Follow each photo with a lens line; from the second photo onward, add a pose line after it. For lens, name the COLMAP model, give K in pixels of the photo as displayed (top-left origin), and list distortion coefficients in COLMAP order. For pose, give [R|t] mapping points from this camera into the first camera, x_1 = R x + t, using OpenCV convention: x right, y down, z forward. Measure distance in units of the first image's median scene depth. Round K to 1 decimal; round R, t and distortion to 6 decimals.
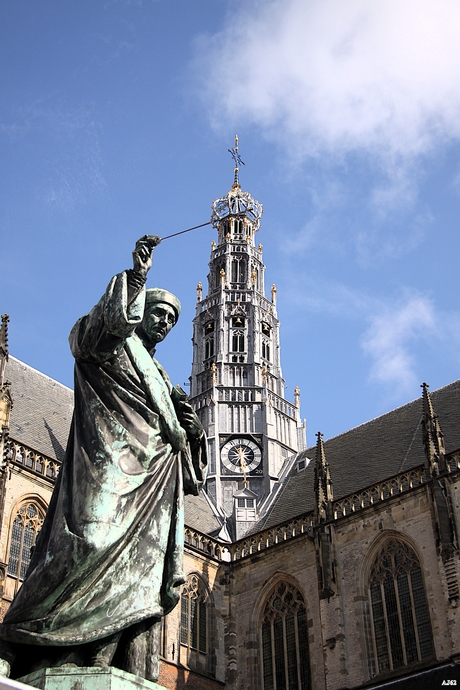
lens RADIAL K [[1089.6, 0, 230.0], [0, 1089.6, 345.0], [0, 0, 1]] dist [0.129531, 0.048292]
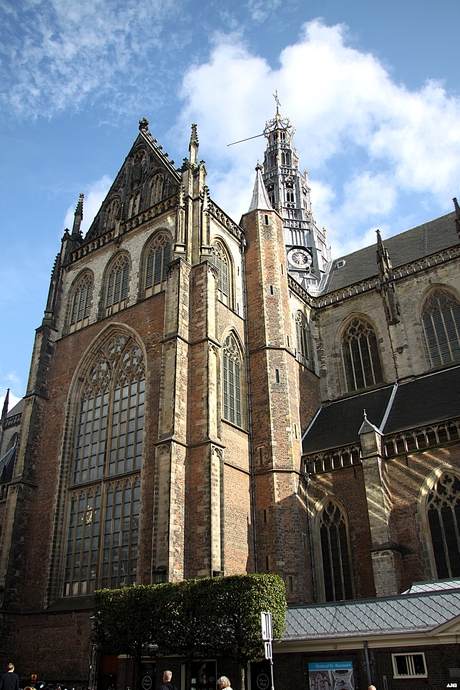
lens RADIAL K [[559.3, 0, 230.0], [0, 559.3, 345.0], [0, 0, 1]] dist [-0.166928, -0.000319]
pose [[0.993831, 0.052922, 0.097459, -0.198495], [-0.064531, 0.990663, 0.120098, 0.163929], [-0.090193, -0.125646, 0.987967, 0.221861]]
